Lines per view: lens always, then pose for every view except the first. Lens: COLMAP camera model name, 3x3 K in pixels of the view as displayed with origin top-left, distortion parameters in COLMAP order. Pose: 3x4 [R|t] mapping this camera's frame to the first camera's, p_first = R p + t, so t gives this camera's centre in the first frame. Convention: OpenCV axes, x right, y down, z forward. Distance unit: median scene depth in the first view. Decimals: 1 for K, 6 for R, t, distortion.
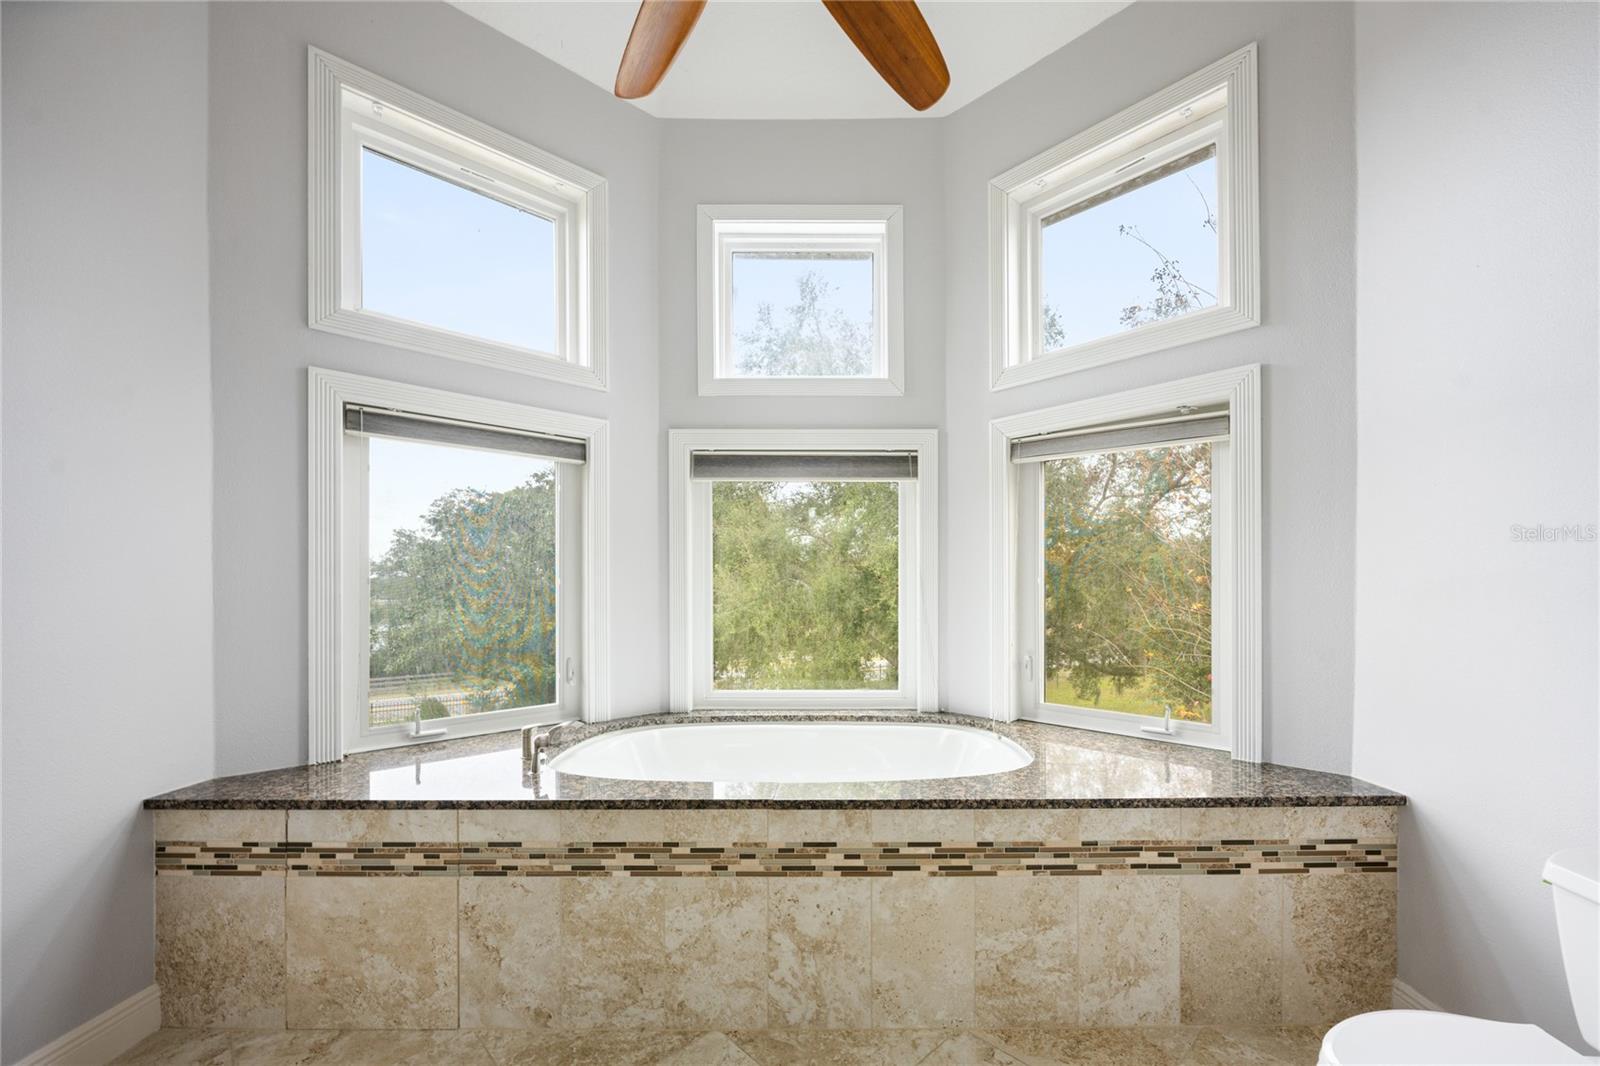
lens RADIAL K [[636.0, 0, 833.9], [0, 636.0, 583.1], [0, 0, 1]] dist [0.000551, -0.000003]
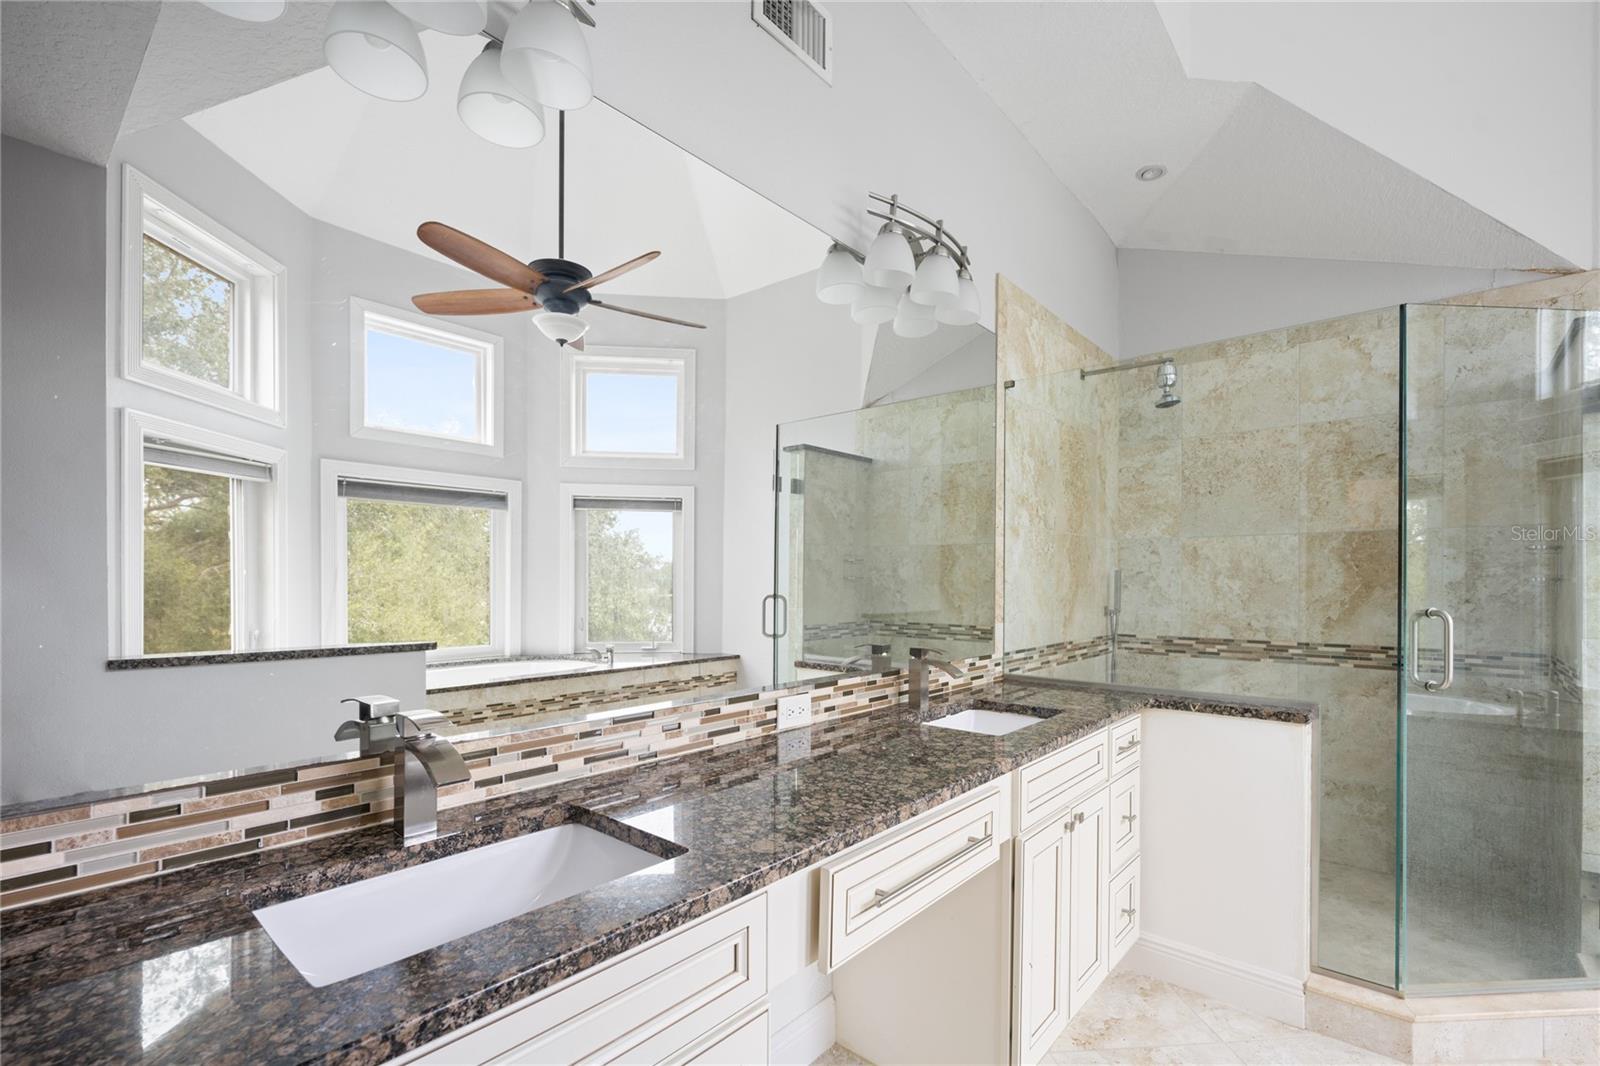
lens RADIAL K [[707.2, 0, 813.8], [0, 707.2, 584.6], [0, 0, 1]] dist [0.000670, -0.000003]
pose [[0.656743, 0.001044, 0.754114, -0.710147], [-0.000623, 0.999999, -0.000842, 0.019926], [-0.754115, 0.000083, 0.656743, -0.741844]]
